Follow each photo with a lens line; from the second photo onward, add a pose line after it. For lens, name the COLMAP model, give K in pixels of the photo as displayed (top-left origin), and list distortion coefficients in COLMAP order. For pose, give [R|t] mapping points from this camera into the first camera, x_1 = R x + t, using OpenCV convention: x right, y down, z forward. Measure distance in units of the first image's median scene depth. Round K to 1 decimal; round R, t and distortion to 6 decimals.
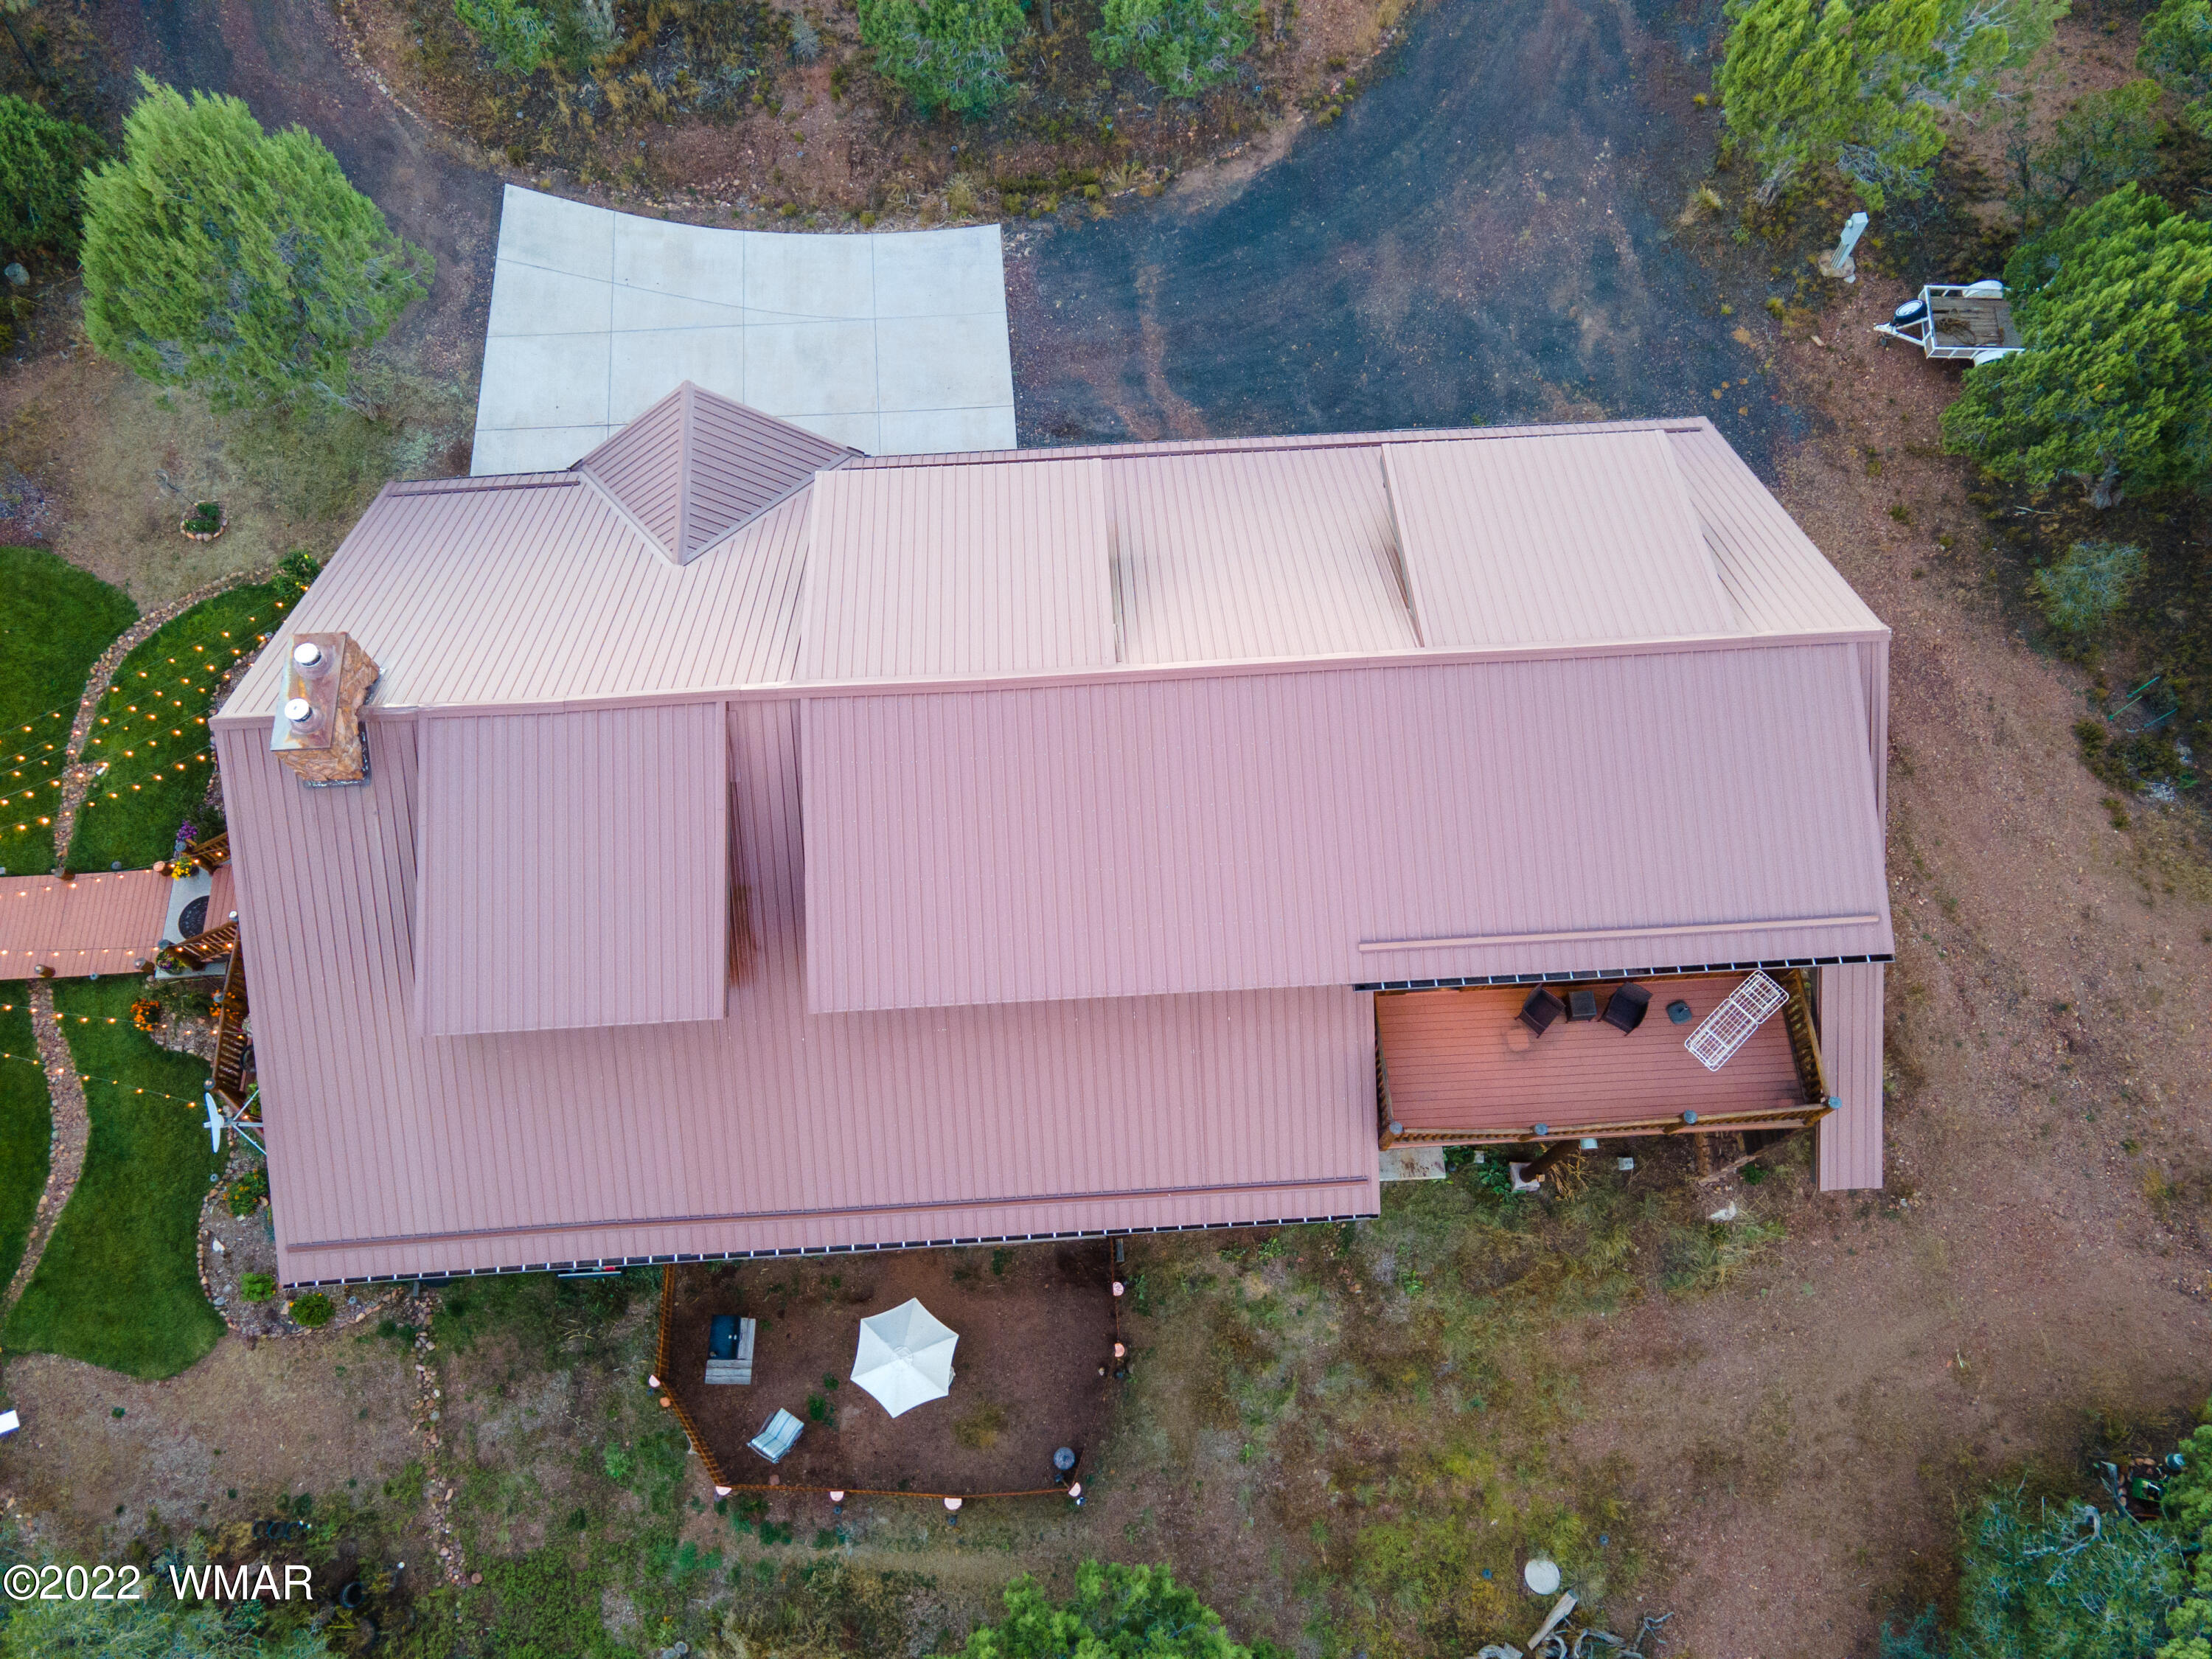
lens RADIAL K [[1542.4, 0, 1098.6], [0, 1542.4, 830.4], [0, 0, 1]] dist [-0.000143, 0.001003]
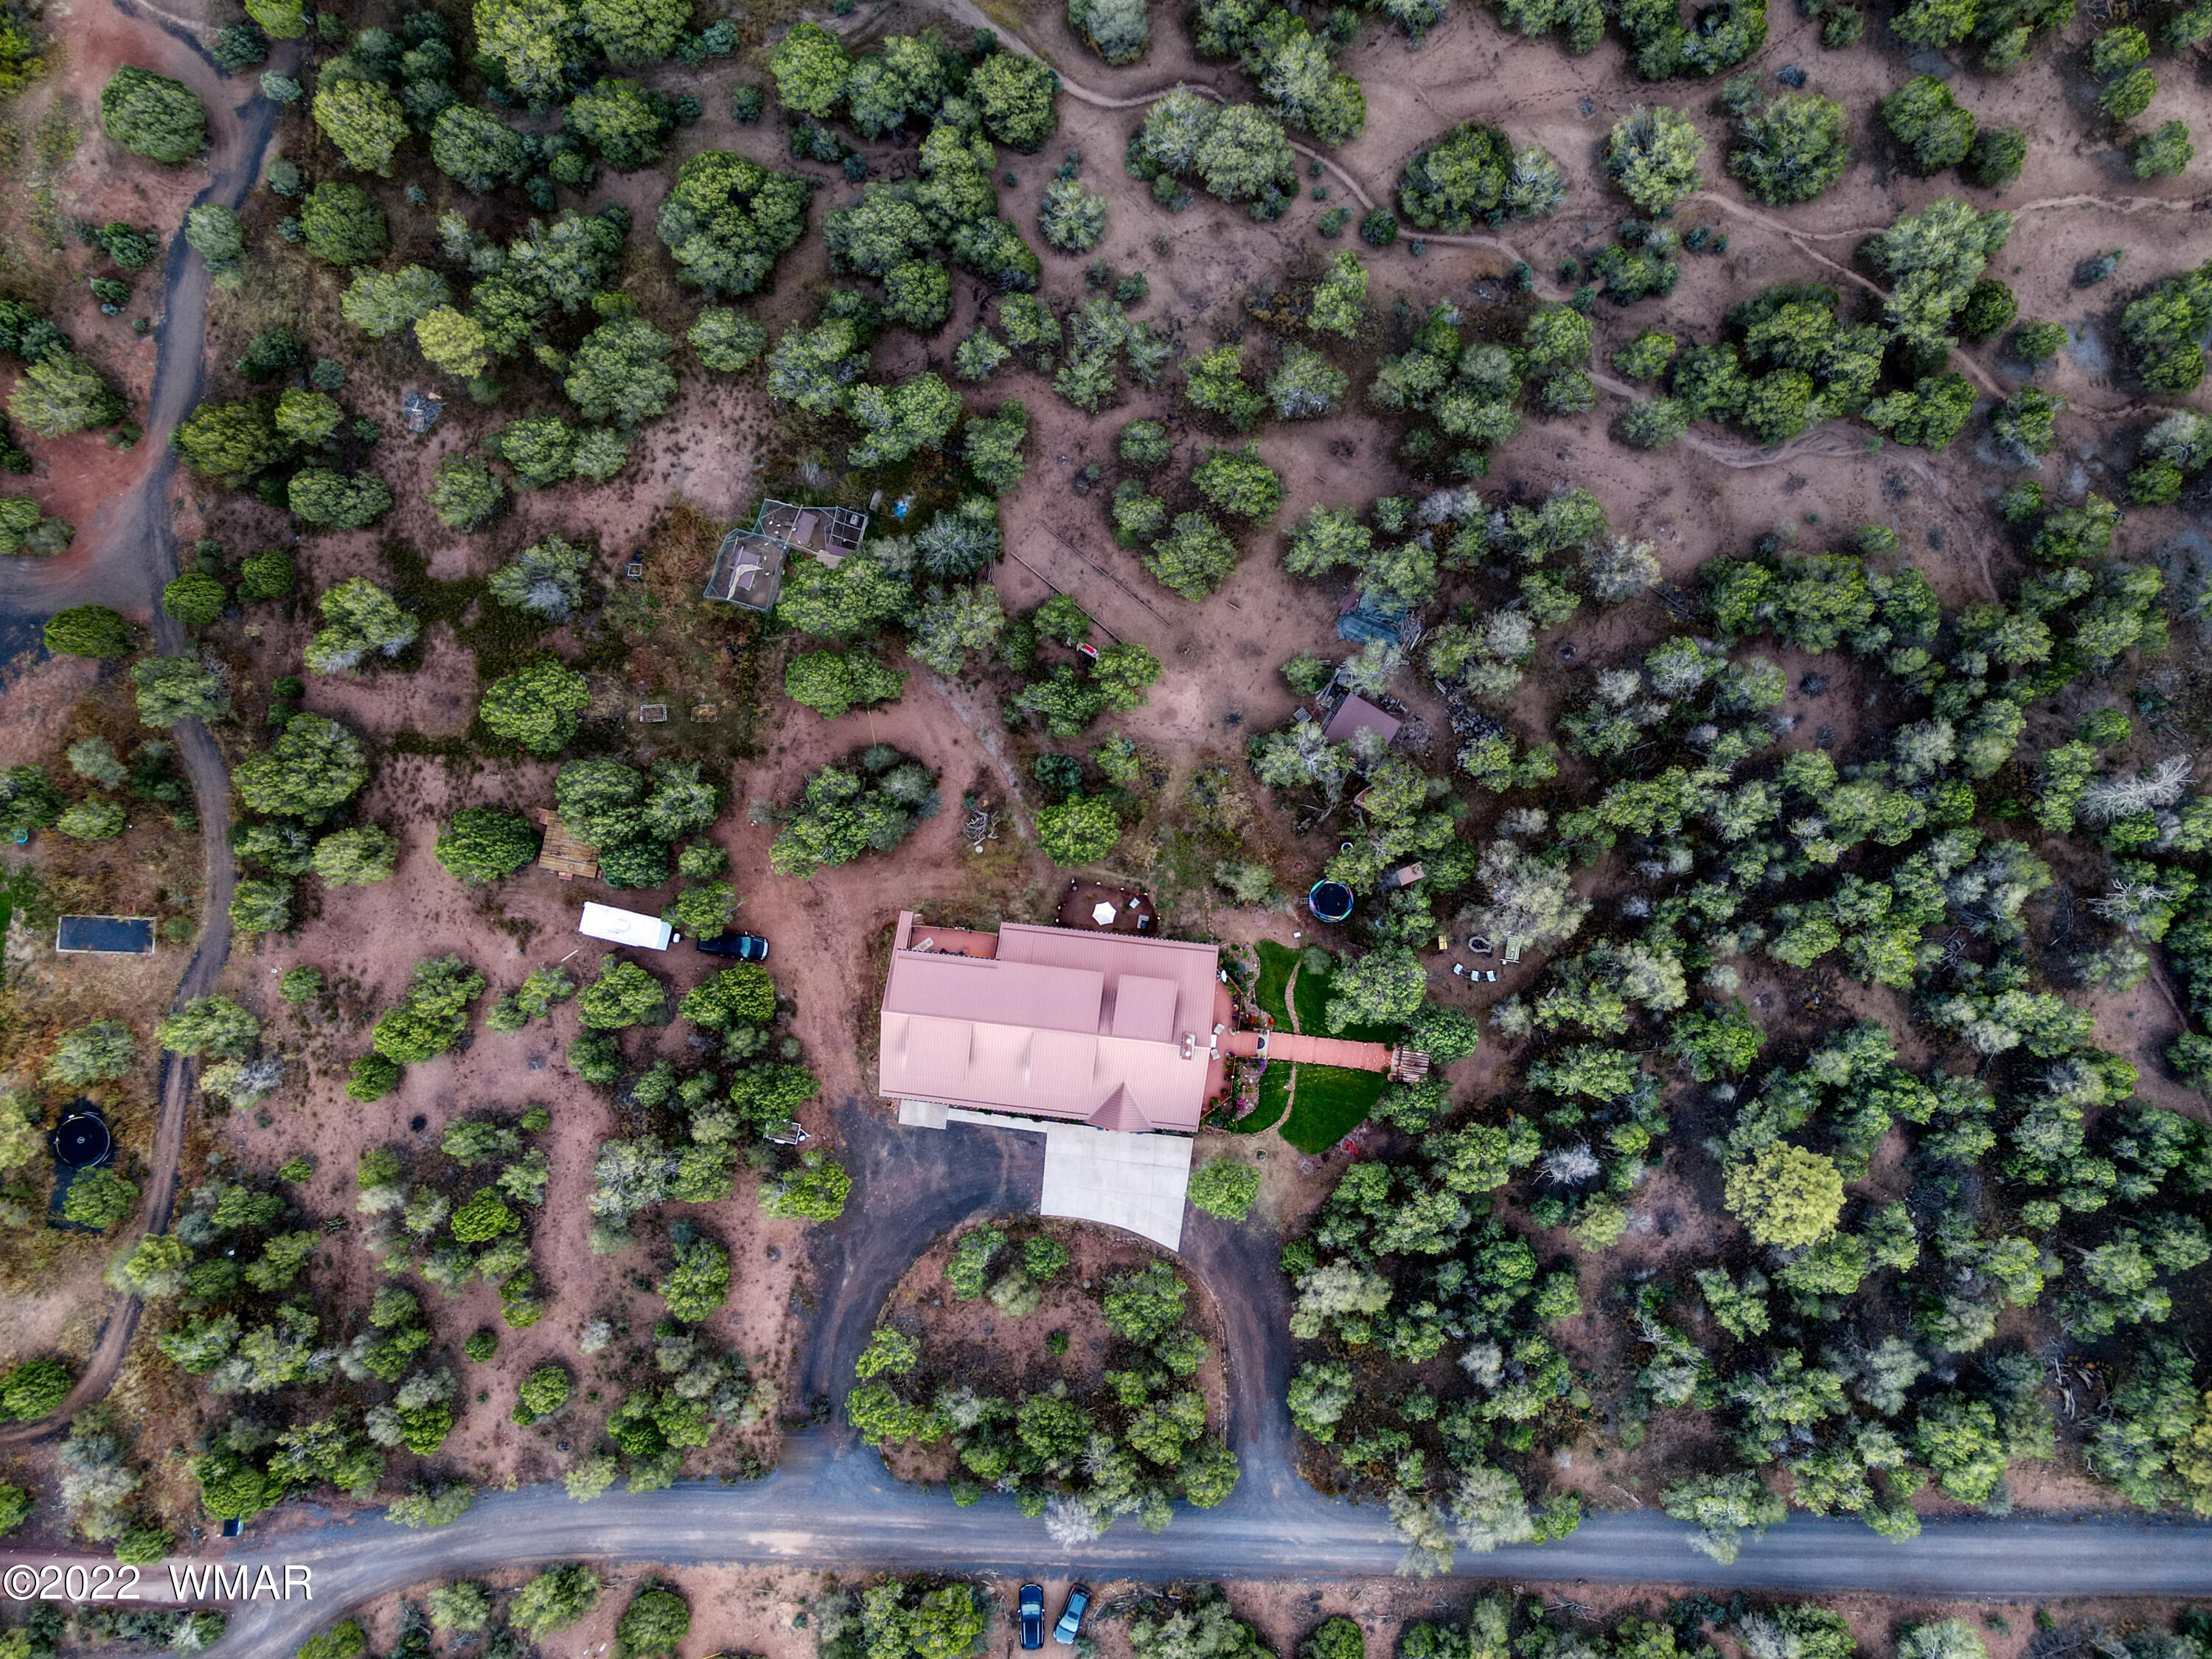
lens RADIAL K [[1542.4, 0, 1112.4], [0, 1542.4, 829.6], [0, 0, 1]] dist [-0.000143, 0.001003]
pose [[-0.978254, -0.160469, 0.131409, -0.740524], [0.203277, -0.867619, 0.453780, -1.622605], [0.041196, 0.470624, 0.881371, -3.390452]]
